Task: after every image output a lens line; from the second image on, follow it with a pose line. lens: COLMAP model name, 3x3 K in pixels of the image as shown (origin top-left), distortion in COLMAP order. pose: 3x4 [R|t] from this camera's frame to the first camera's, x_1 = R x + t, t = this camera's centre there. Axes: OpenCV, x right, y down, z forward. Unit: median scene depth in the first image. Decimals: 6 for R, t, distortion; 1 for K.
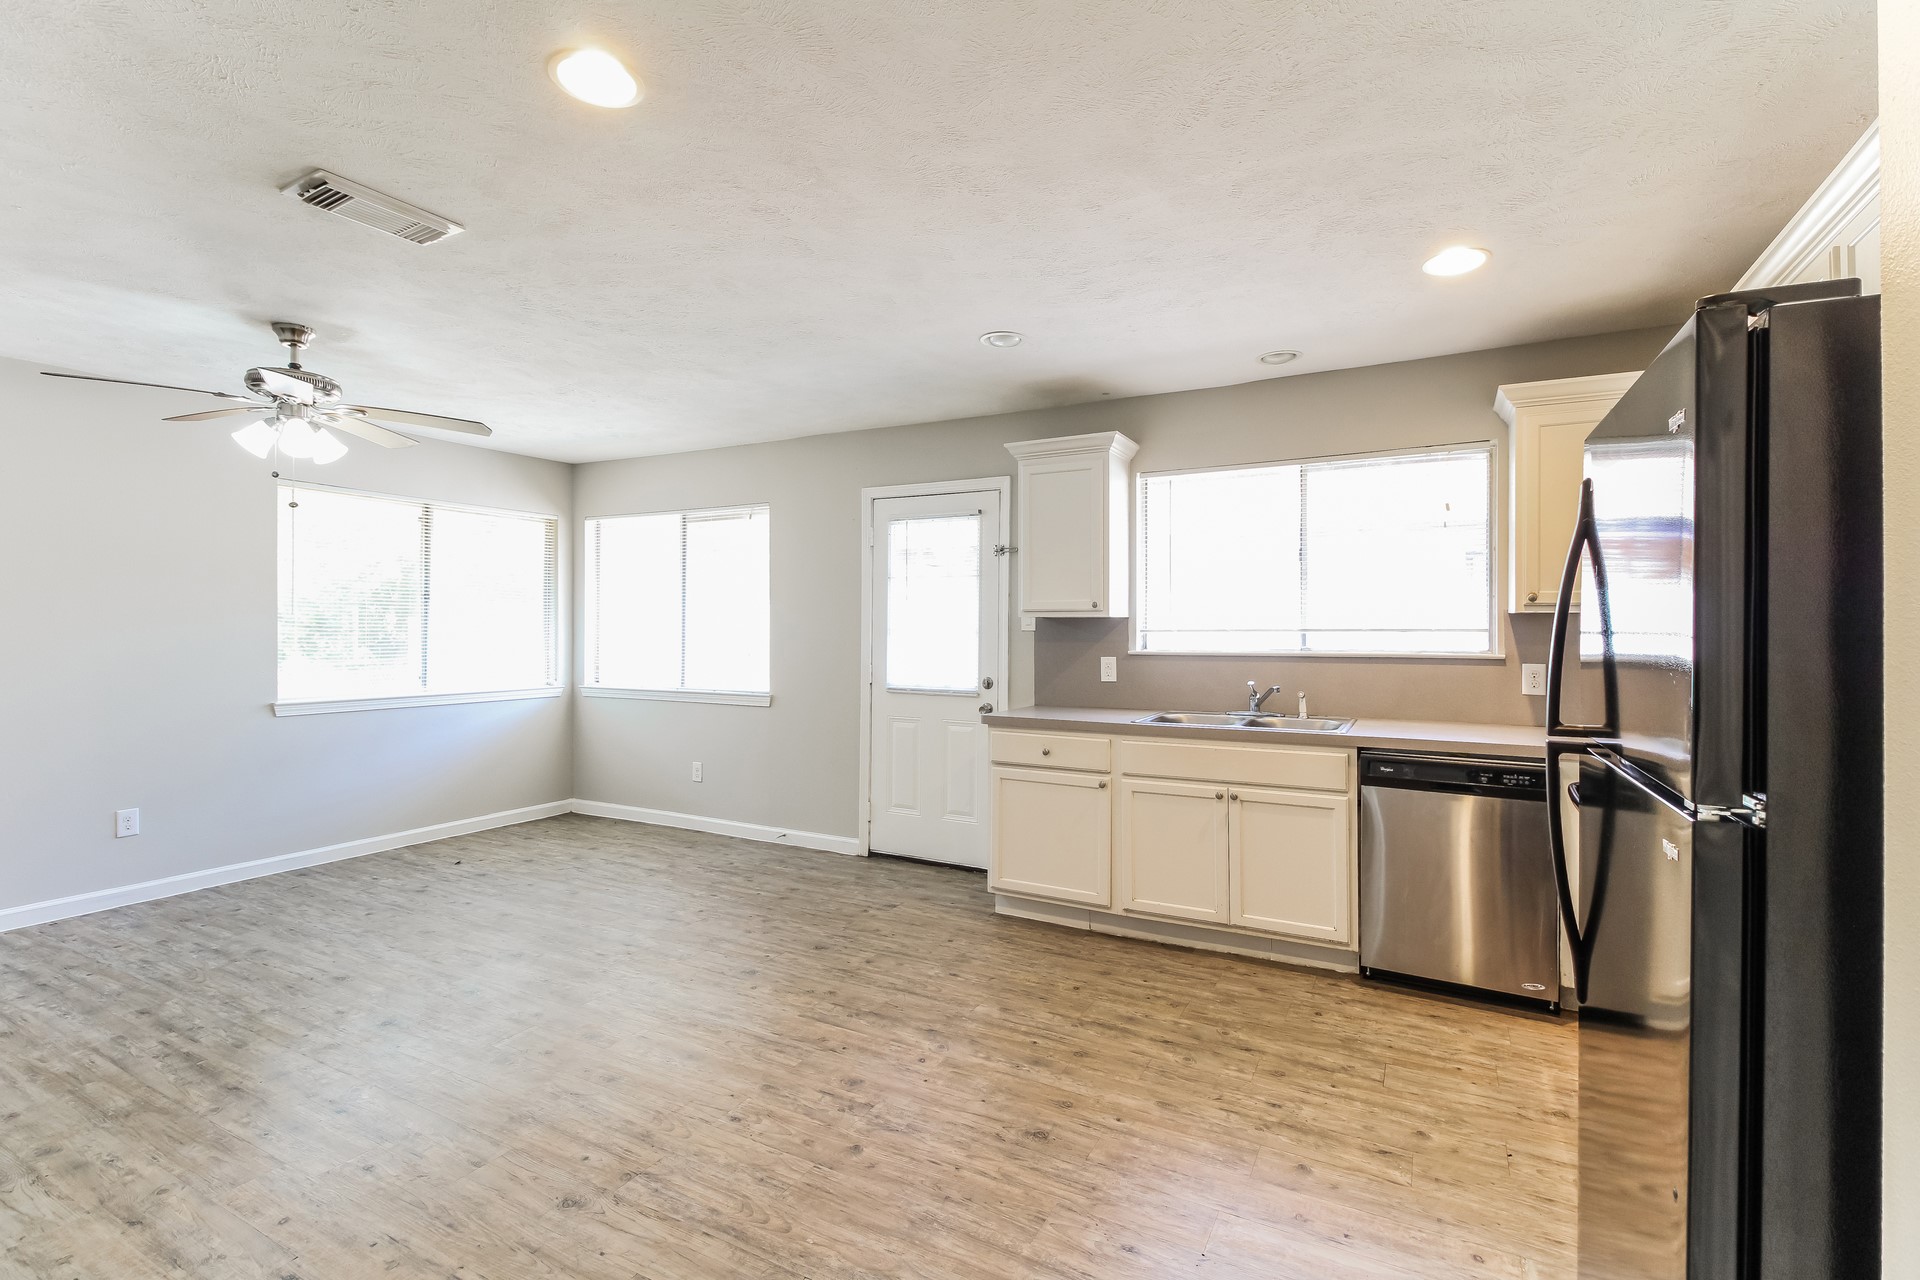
lens RADIAL K [[892.7, 0, 958.1], [0, 892.7, 626.8], [0, 0, 1]] dist [-0.000446, -0.012003]
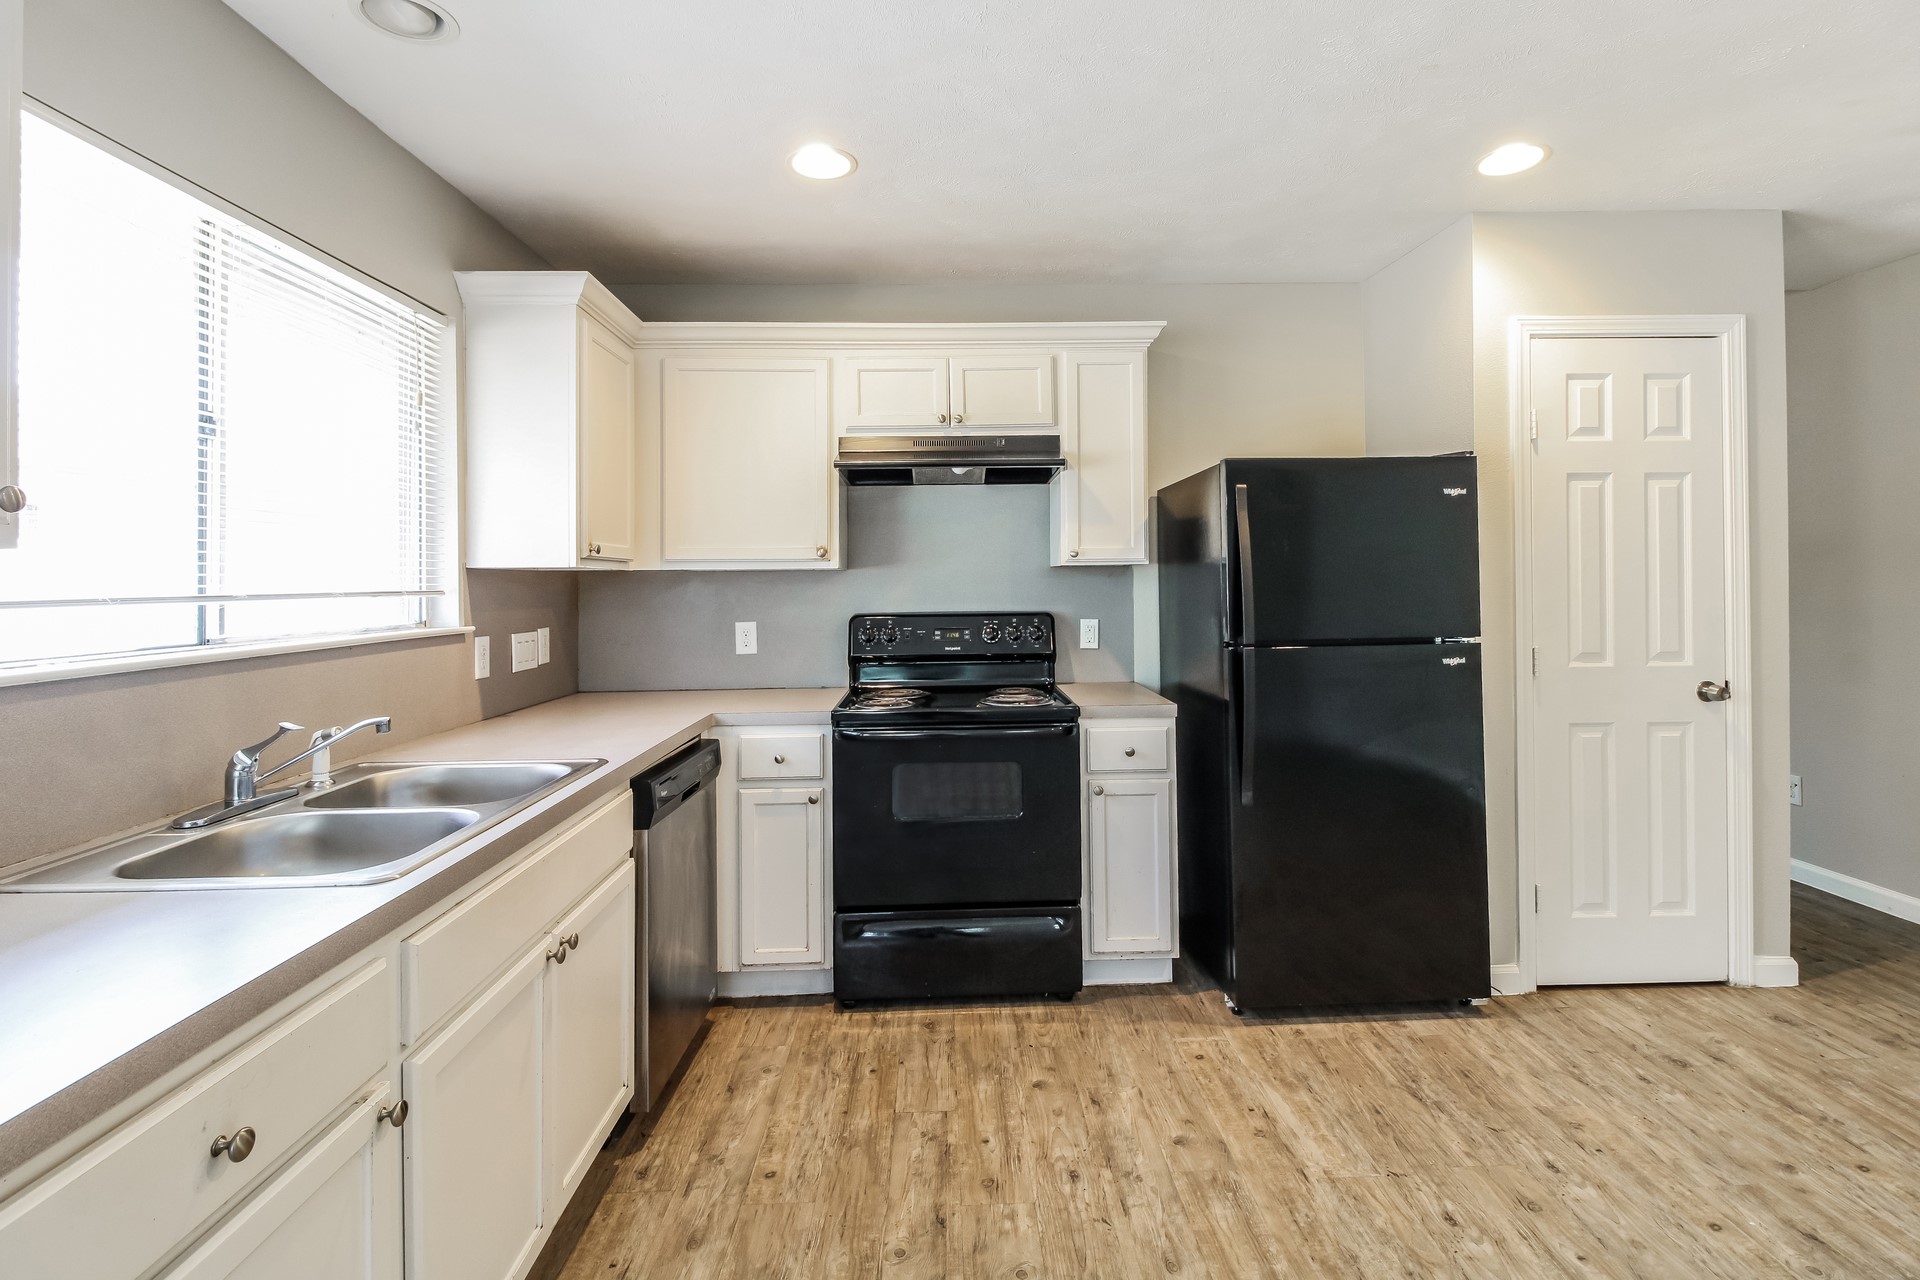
lens RADIAL K [[892.7, 0, 949.1], [0, 892.7, 589.2], [0, 0, 1]] dist [-0.000446, -0.012003]
pose [[-0.502324, 0.004992, 0.864665, -0.254073], [0.018450, 0.999818, 0.004947, 0.005920], [-0.864483, 0.018438, -0.502324, 1.350871]]
